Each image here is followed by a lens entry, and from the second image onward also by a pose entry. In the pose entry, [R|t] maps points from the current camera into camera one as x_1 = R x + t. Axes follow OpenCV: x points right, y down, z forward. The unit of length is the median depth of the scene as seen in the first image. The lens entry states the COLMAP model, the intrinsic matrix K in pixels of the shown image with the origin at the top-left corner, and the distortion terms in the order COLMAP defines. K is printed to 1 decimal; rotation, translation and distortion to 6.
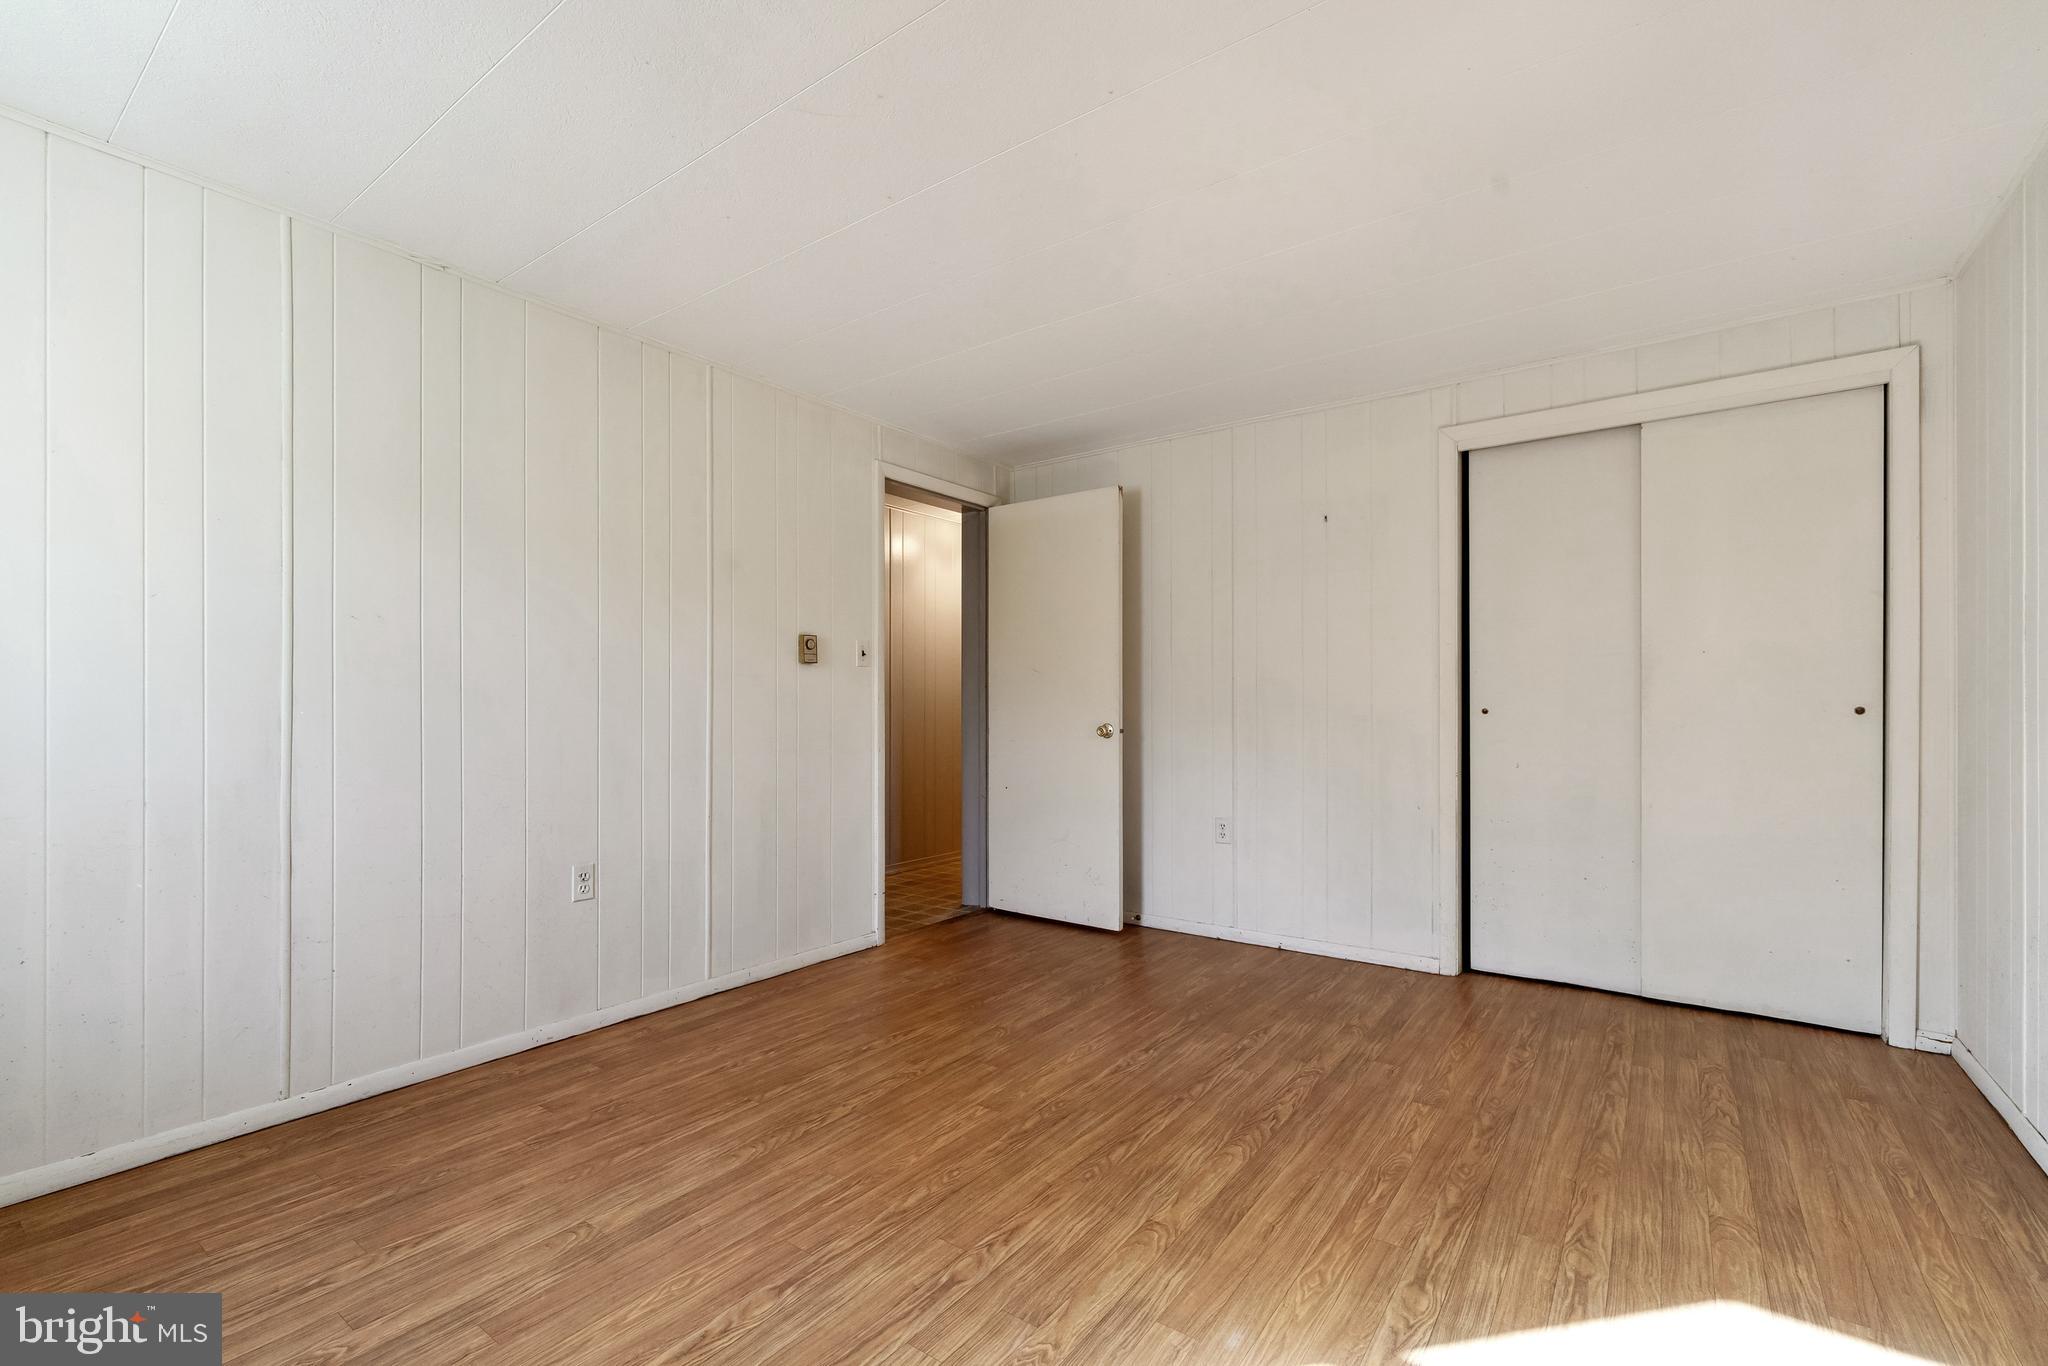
lens RADIAL K [[898.9, 0, 1035.2], [0, 898.9, 690.9], [0, 0, 1]] dist [-0.002550, -0.000411]
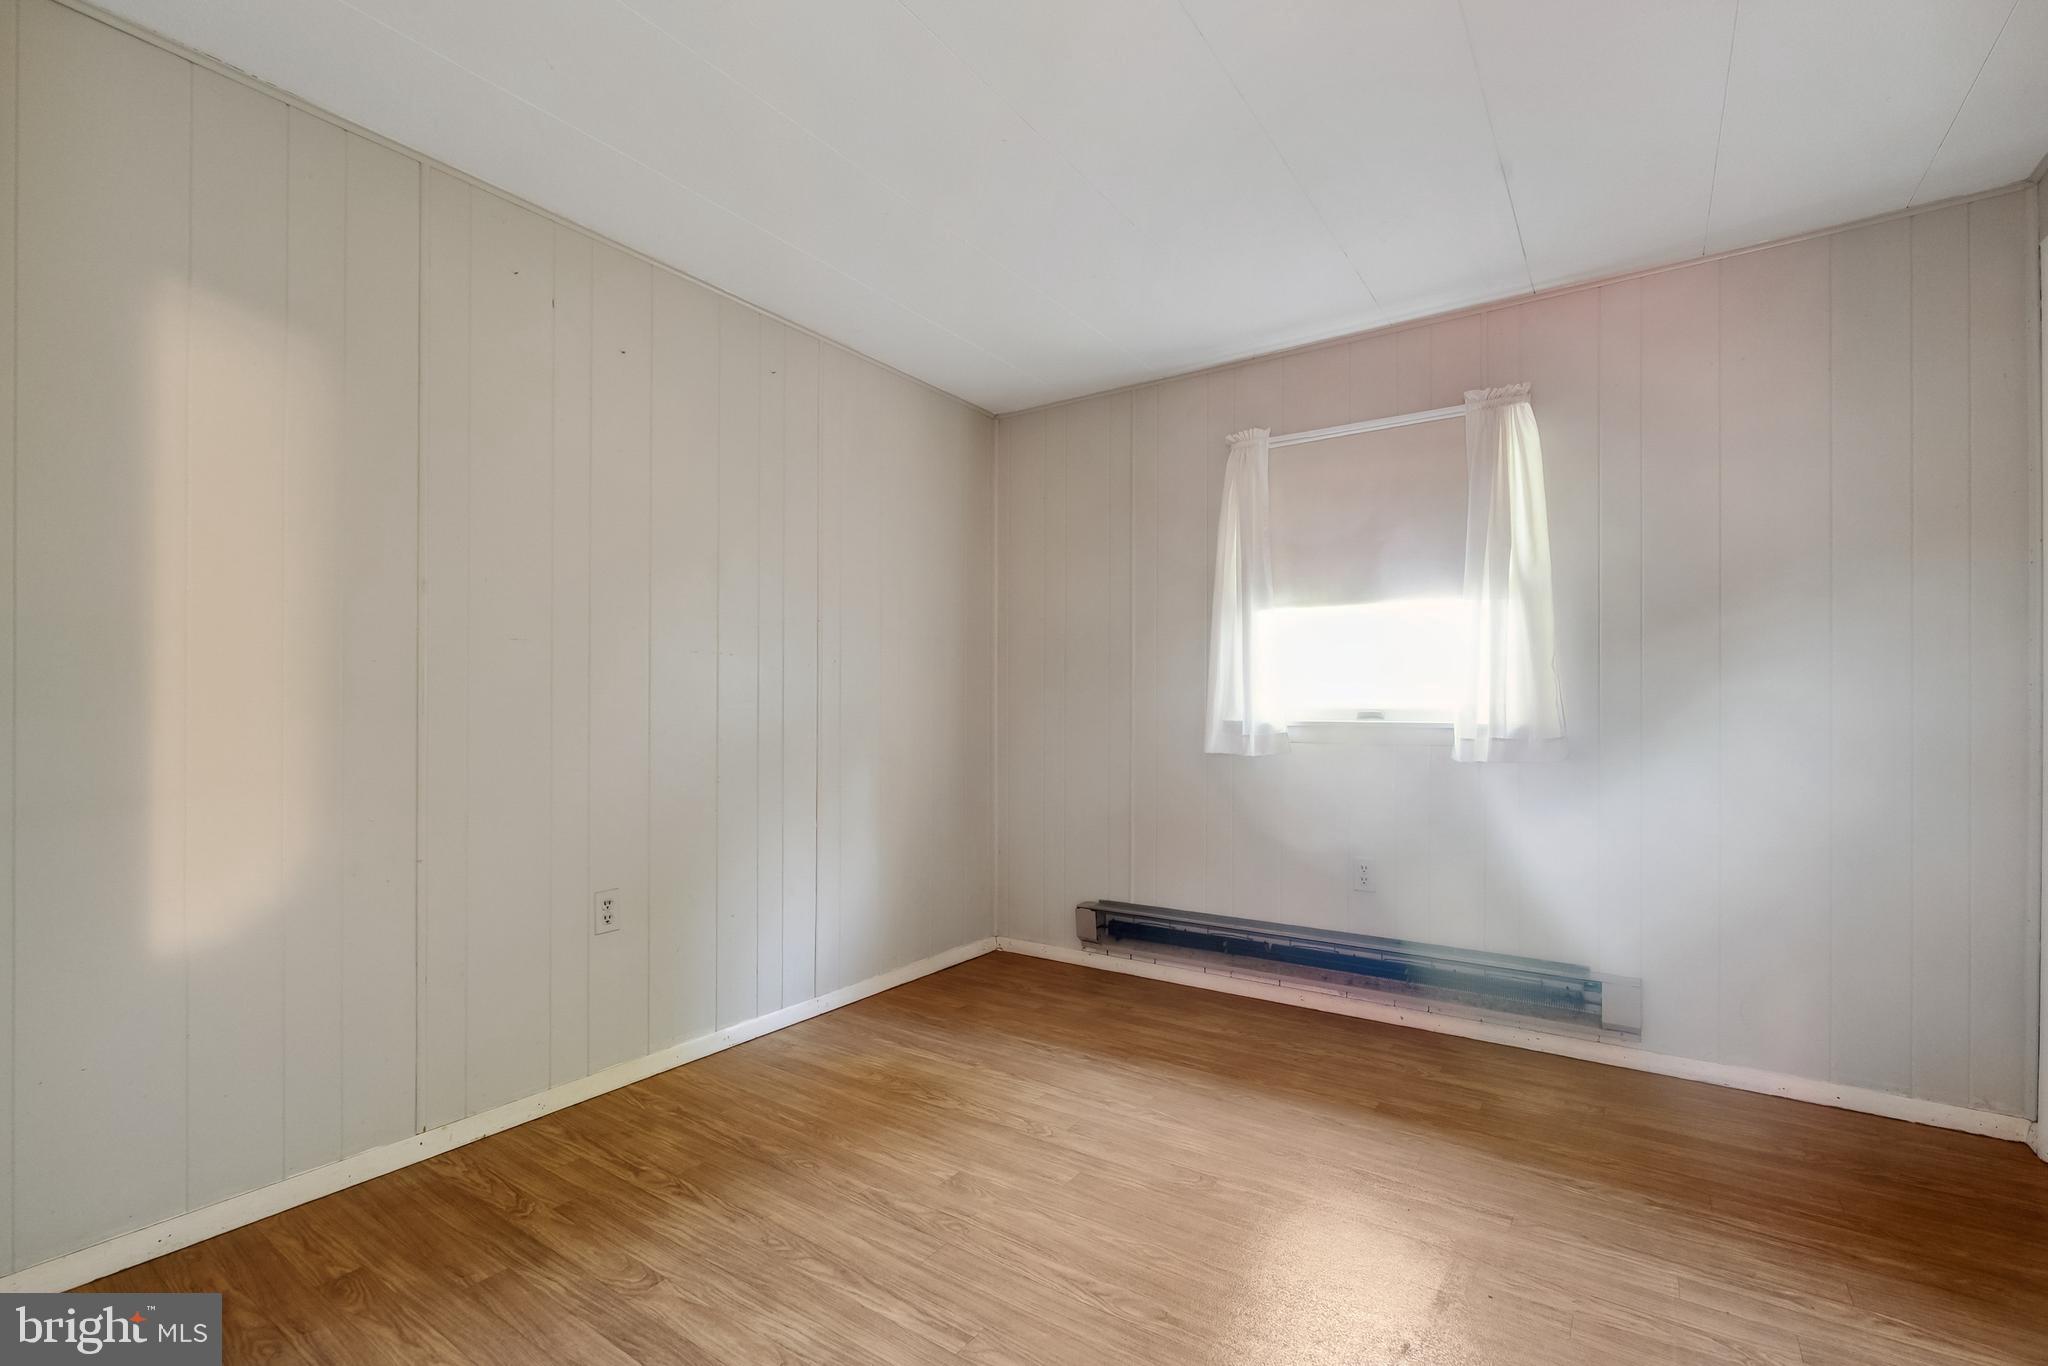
lens RADIAL K [[895.3, 0, 998.6], [0, 895.3, 837.5], [0, 0, 1]] dist [-0.003533, -0.000404]
pose [[0.003003, 0.148338, -0.988932, 0.554171], [0.013903, 0.988835, 0.148365, 0.010318], [0.999899, -0.014195, 0.000907, 0.778434]]
